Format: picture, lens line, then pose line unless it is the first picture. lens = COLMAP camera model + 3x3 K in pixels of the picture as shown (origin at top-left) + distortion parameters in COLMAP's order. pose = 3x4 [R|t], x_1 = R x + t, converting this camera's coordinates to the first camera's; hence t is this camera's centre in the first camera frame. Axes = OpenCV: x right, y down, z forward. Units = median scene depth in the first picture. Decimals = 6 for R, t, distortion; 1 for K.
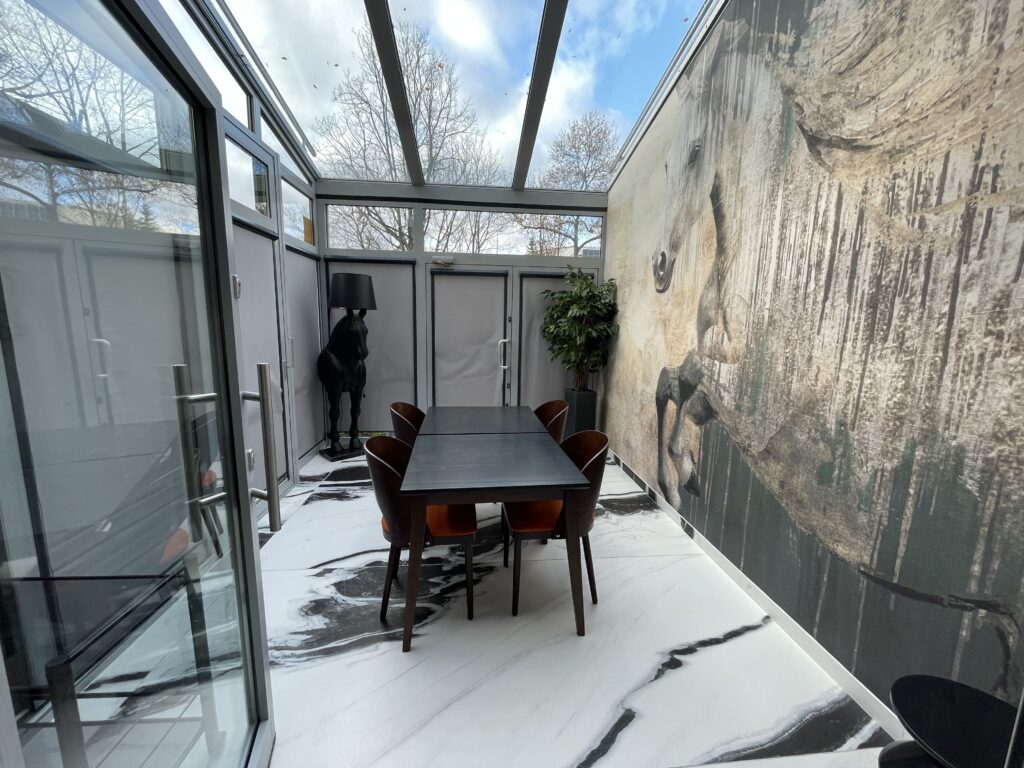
lens RADIAL K [[410.2, 0, 512.0], [0, 410.2, 384.0], [0, 0, 1]] dist [0.000196, 0.000032]
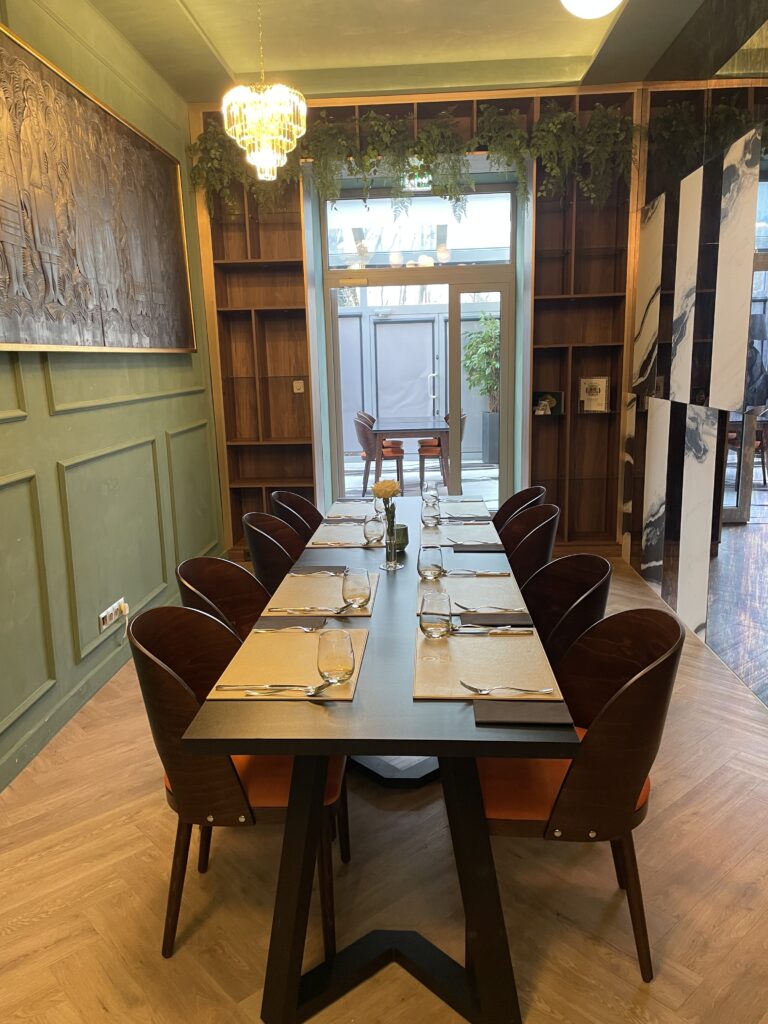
lens RADIAL K [[754.1, 0, 384.0], [0, 754.1, 512.0], [0, 0, 1]] dist [0.003058, 0.000719]
pose [[0.980708, -0.004276, -0.195432, 0.280129], [0.013658, 0.998816, 0.046681, 0.199169], [0.195001, -0.048449, 0.979606, -1.274311]]
